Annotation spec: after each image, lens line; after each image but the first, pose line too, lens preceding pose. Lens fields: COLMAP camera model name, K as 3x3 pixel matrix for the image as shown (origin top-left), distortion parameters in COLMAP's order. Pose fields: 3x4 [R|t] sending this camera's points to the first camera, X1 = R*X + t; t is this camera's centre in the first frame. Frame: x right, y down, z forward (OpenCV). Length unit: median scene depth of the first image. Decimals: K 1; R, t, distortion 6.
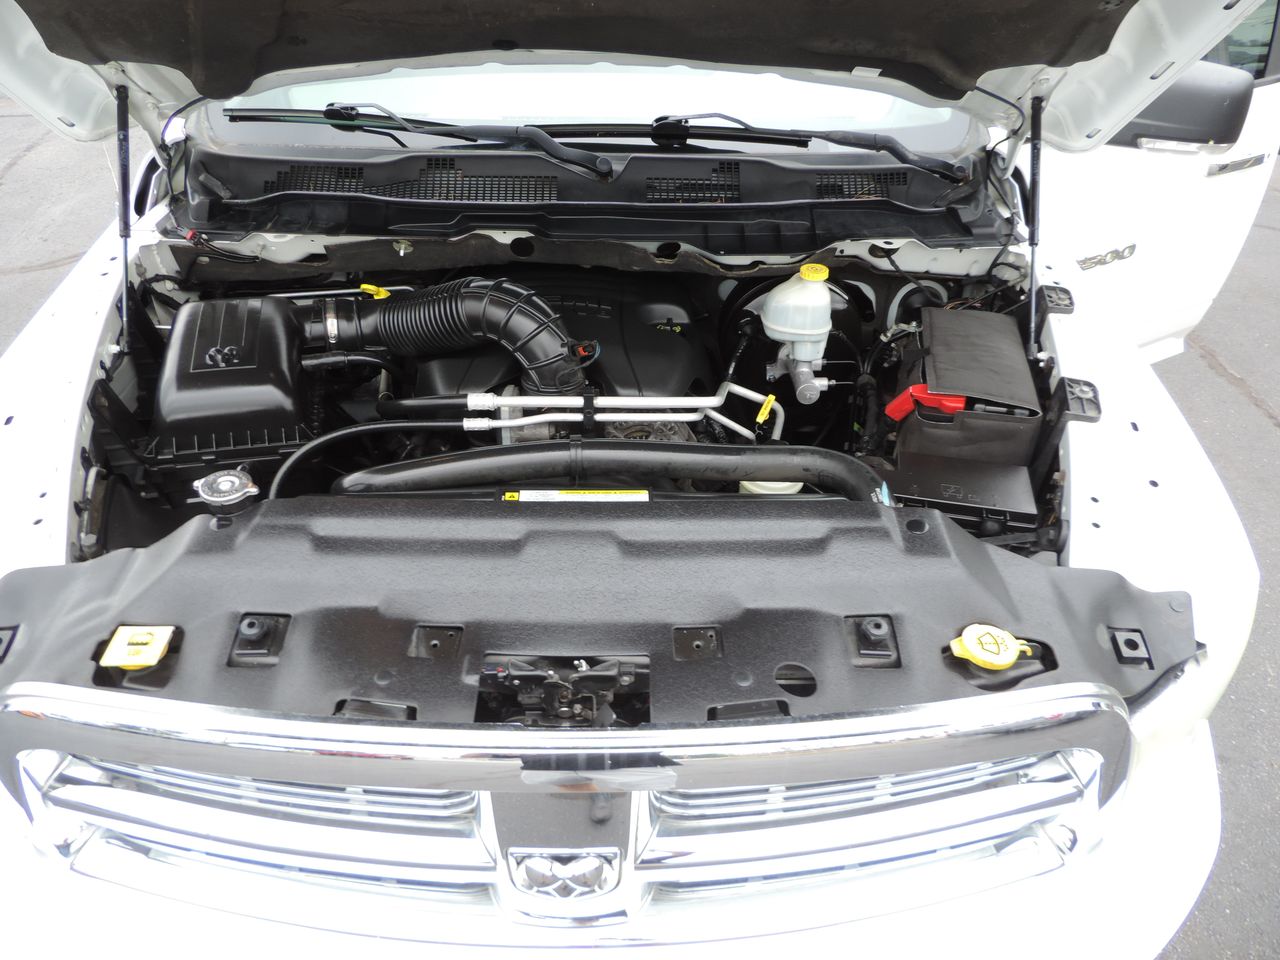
lens RADIAL K [[922.5, 0, 640.0], [0, 922.5, 480.0], [0, 0, 1]] dist [-0.000745, -0.000608]
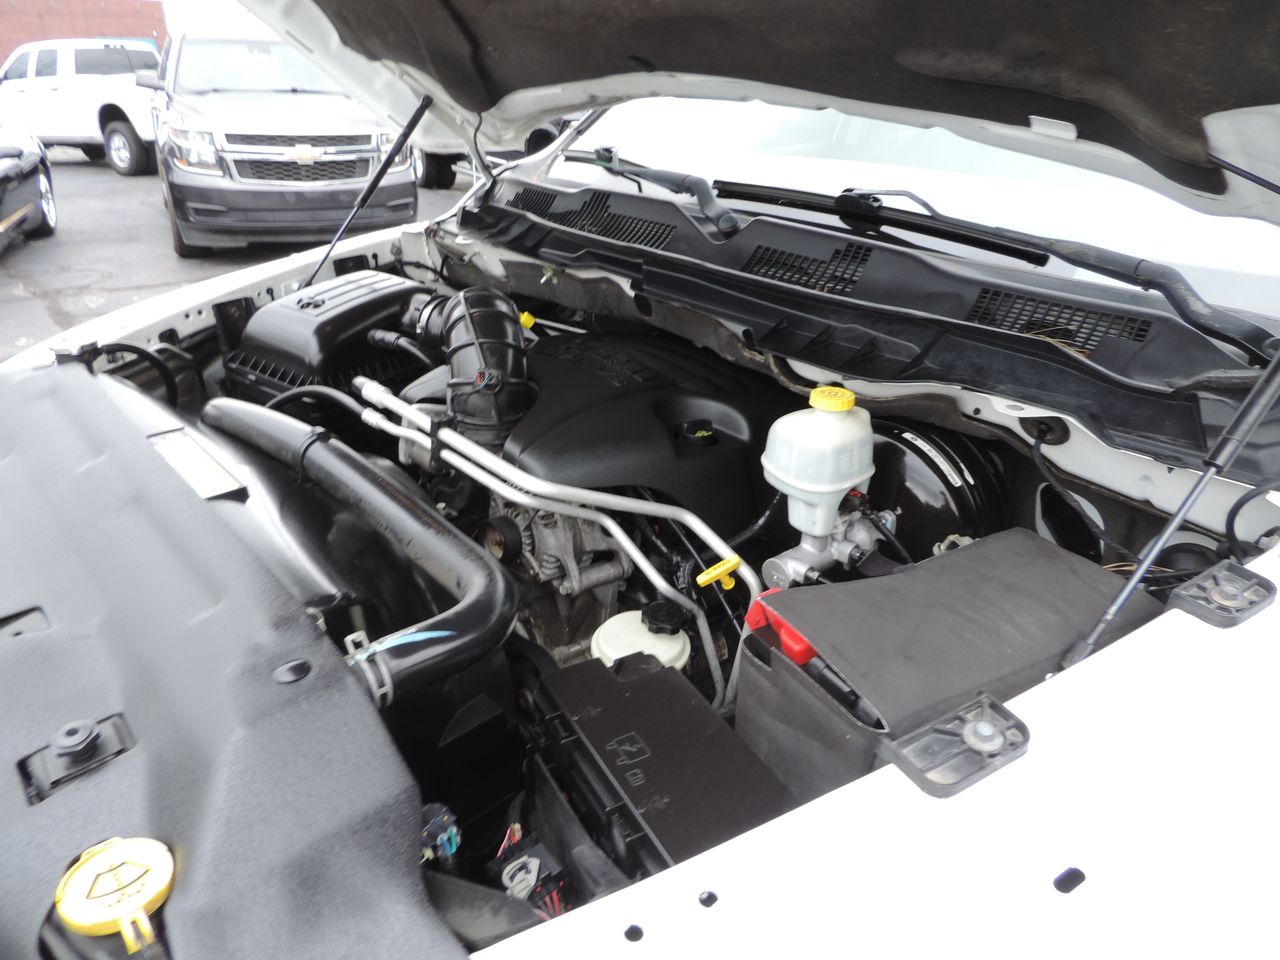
lens RADIAL K [[922.5, 0, 640.0], [0, 922.5, 480.0], [0, 0, 1]] dist [-0.000745, -0.000608]
pose [[0.645956, 0.326834, -0.689869, 0.518807], [-0.458965, 0.888410, -0.008855, -0.098422], [0.609993, 0.322346, 0.723880, 0.432682]]
